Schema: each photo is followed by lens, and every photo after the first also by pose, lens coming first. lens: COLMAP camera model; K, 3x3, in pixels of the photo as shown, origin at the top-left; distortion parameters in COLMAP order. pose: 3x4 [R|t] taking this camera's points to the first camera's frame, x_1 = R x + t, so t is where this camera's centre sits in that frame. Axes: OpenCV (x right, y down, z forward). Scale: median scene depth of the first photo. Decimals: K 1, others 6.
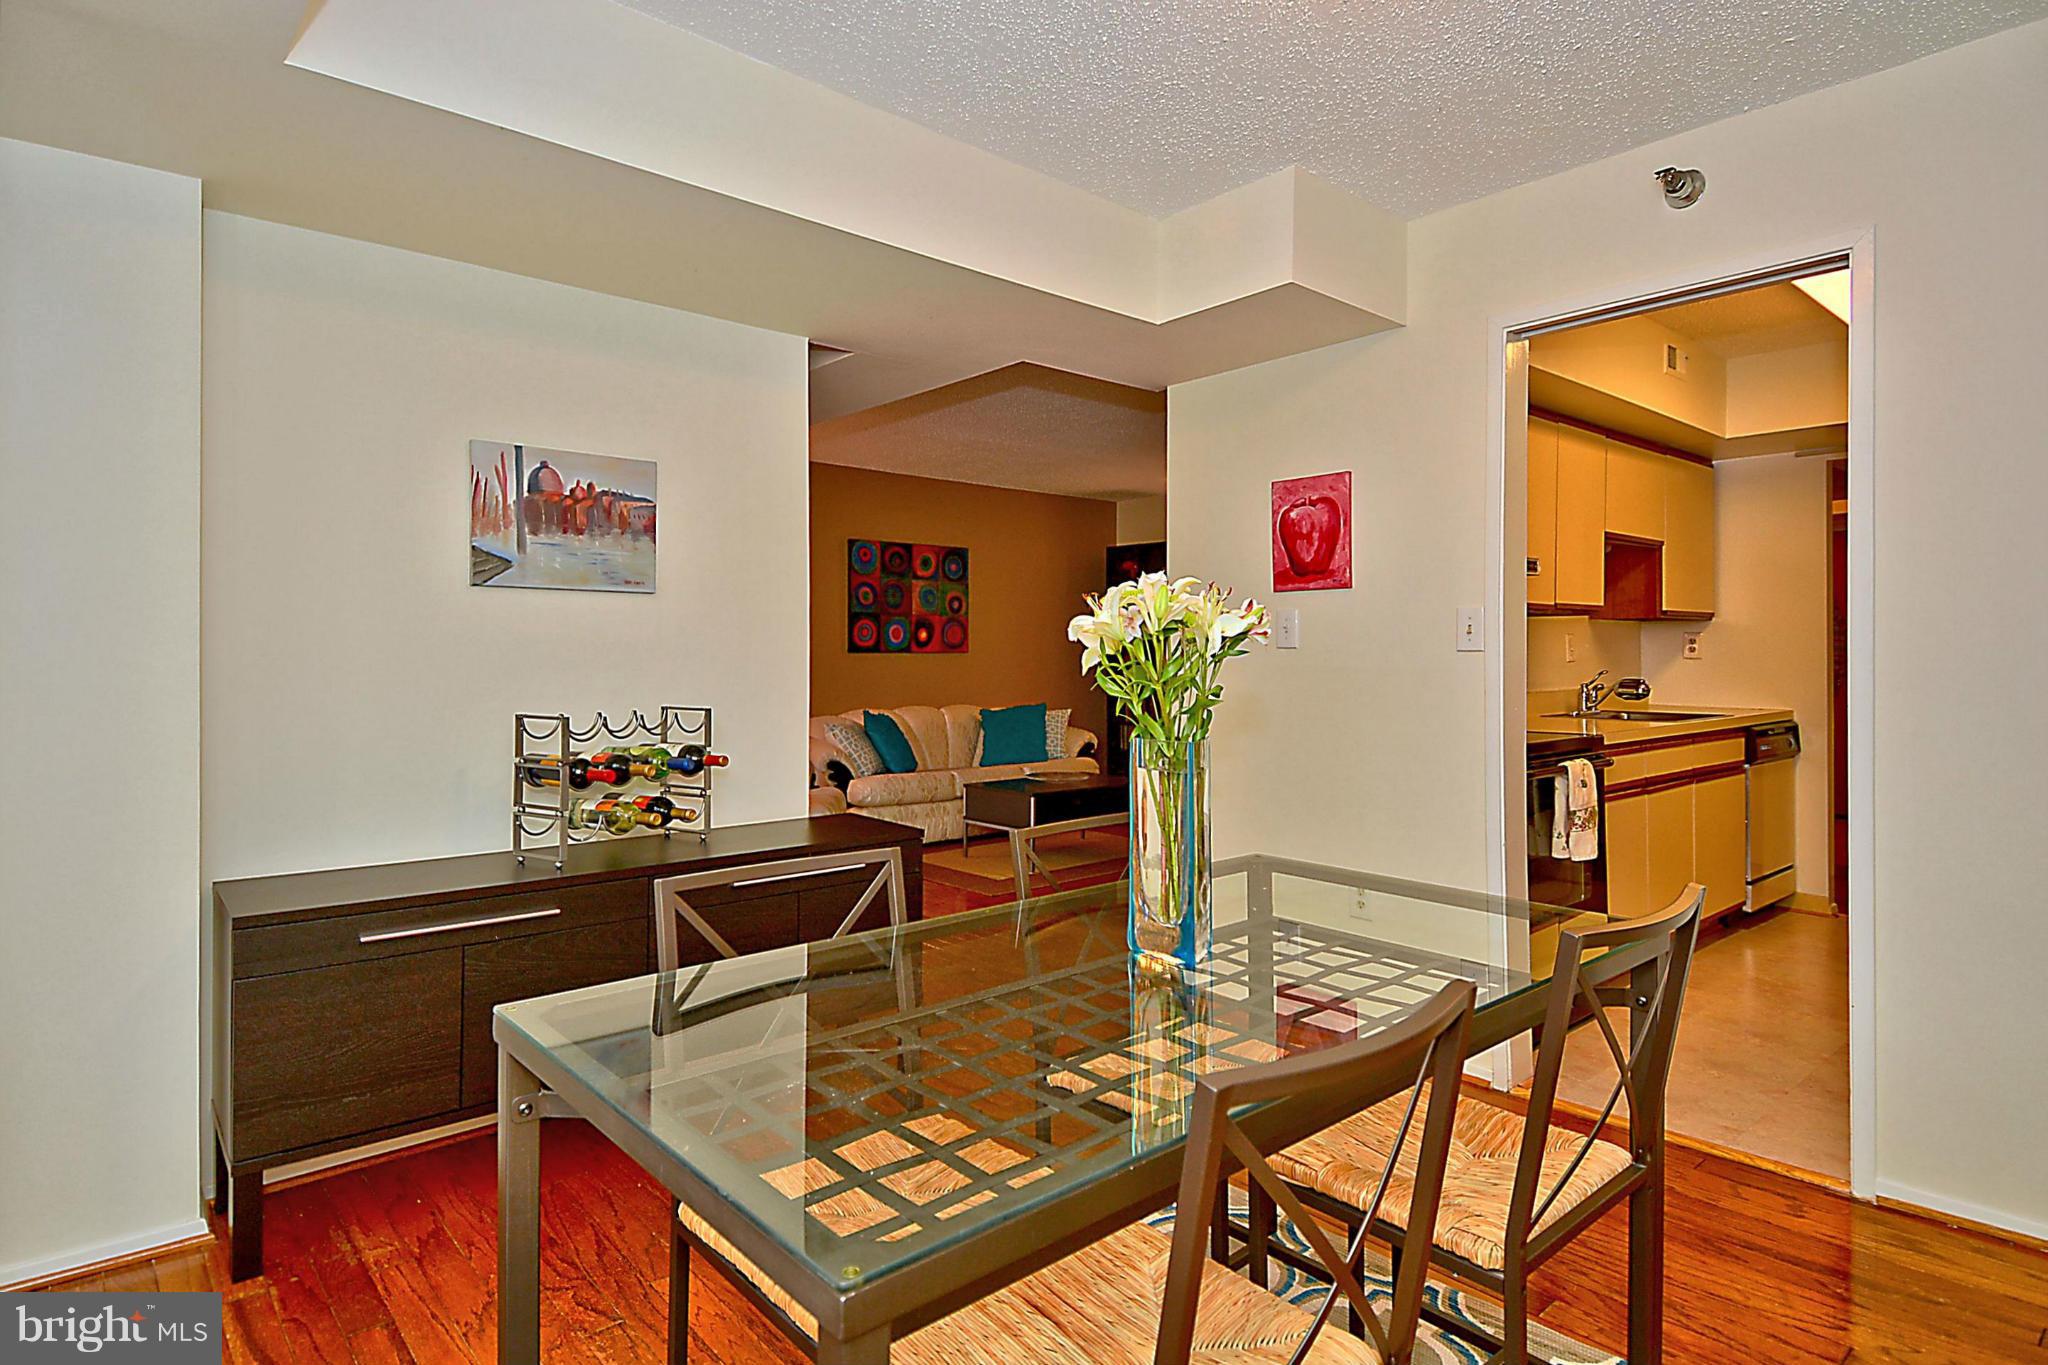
lens RADIAL K [[1095.4, 0, 1008.4], [0, 1095.4, 662.9], [0, 0, 1]] dist [0.039796, 0.000060]
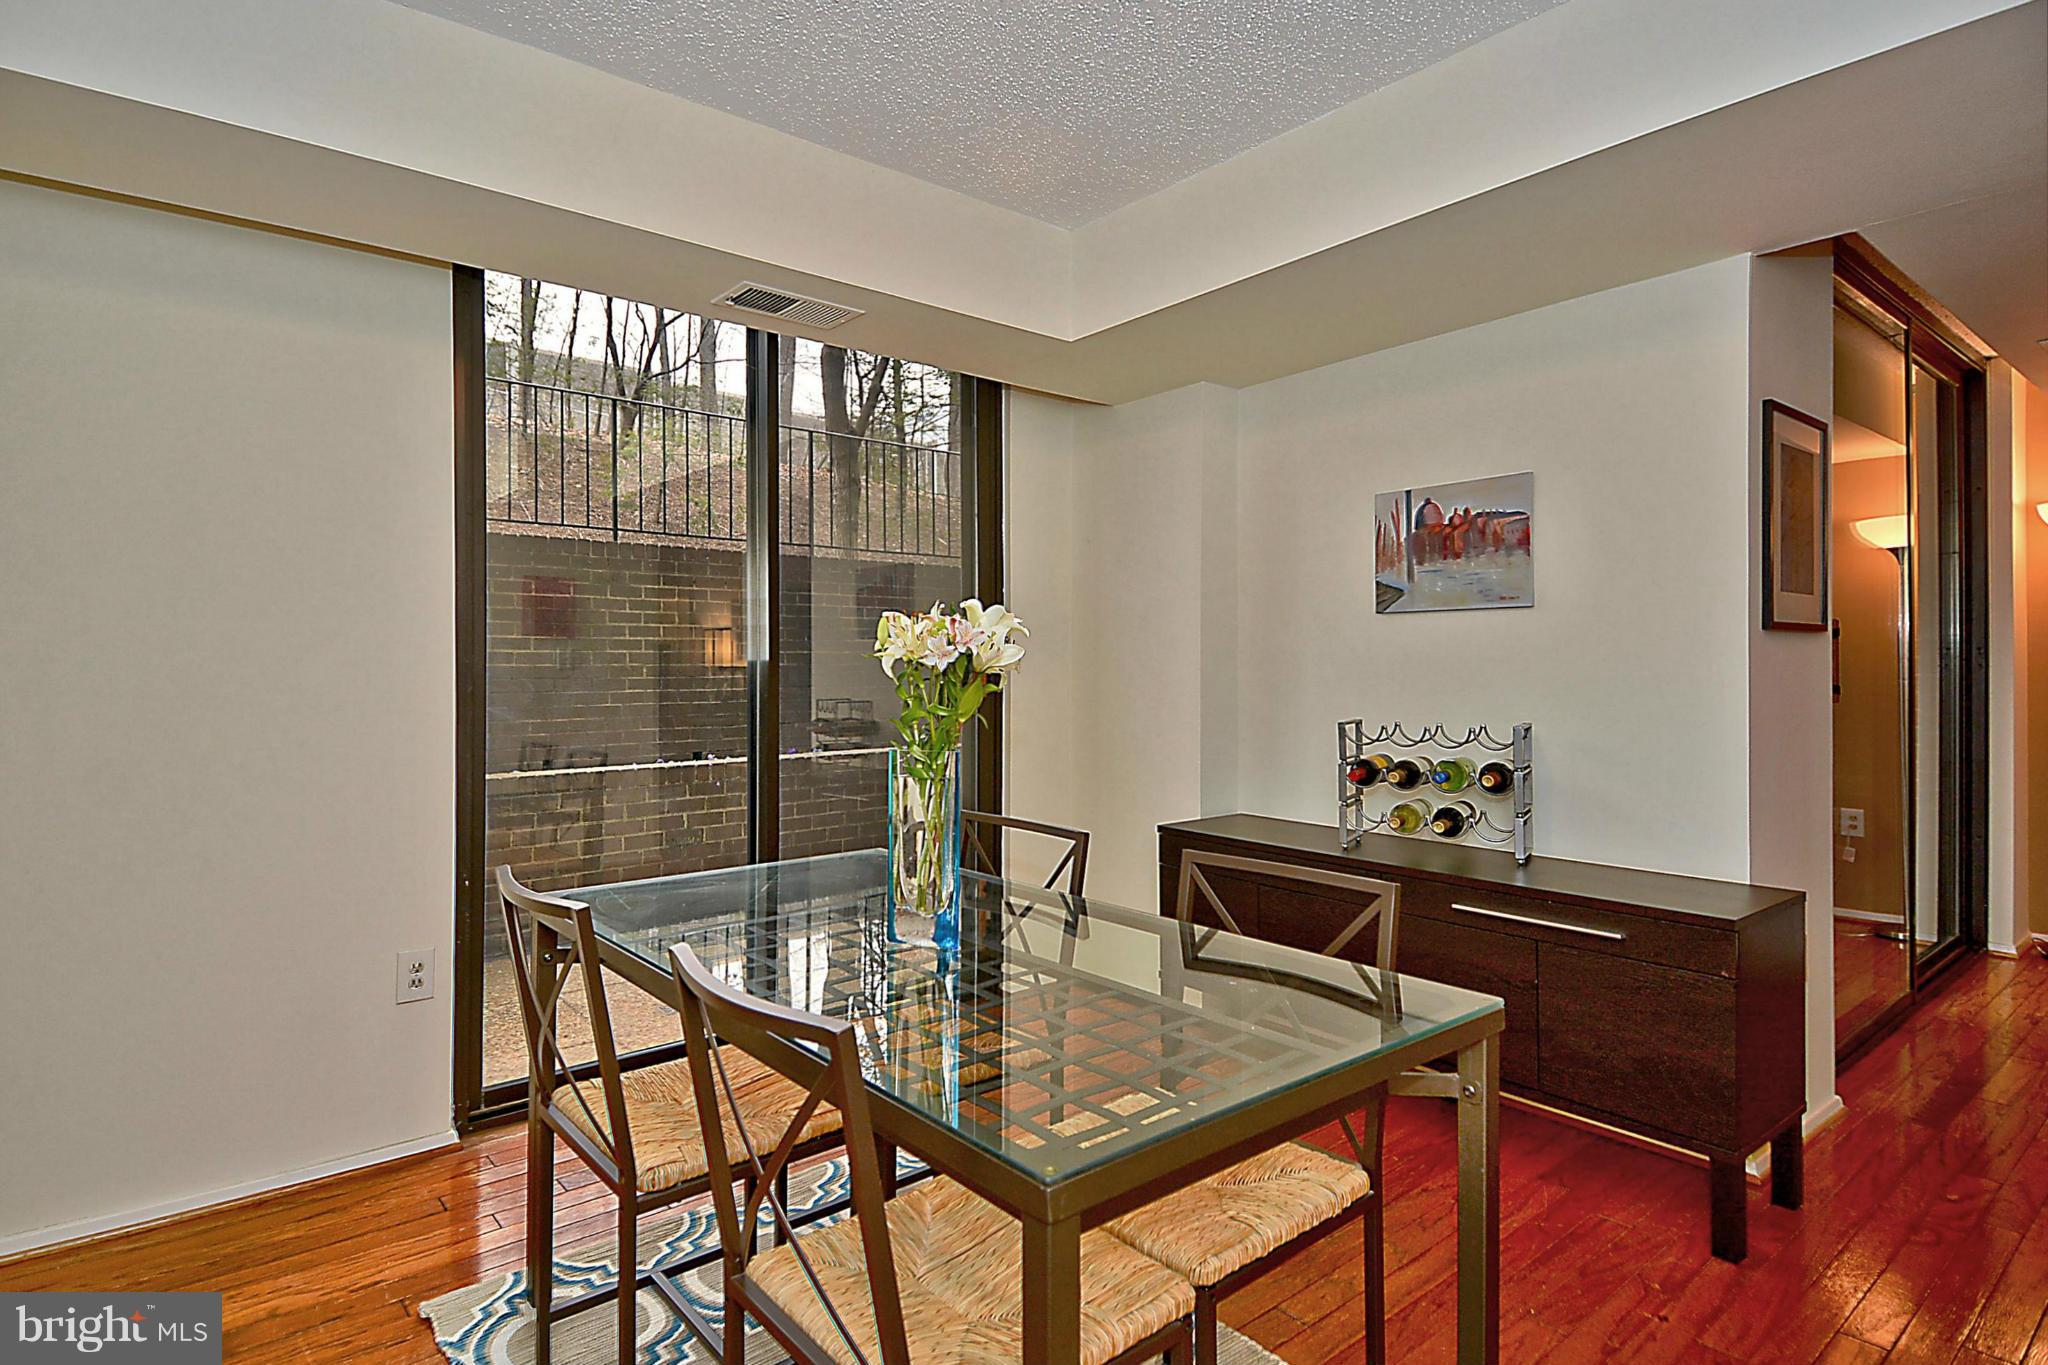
lens RADIAL K [[1095.4, 0, 1027.2], [0, 1095.4, 668.8], [0, 0, 1]] dist [0.039796, 0.000060]
pose [[-0.001871, 0.003961, -0.999990, 0.705469], [0.006407, 0.999972, 0.003949, -0.015763], [0.999978, -0.006399, -0.001896, 0.592956]]
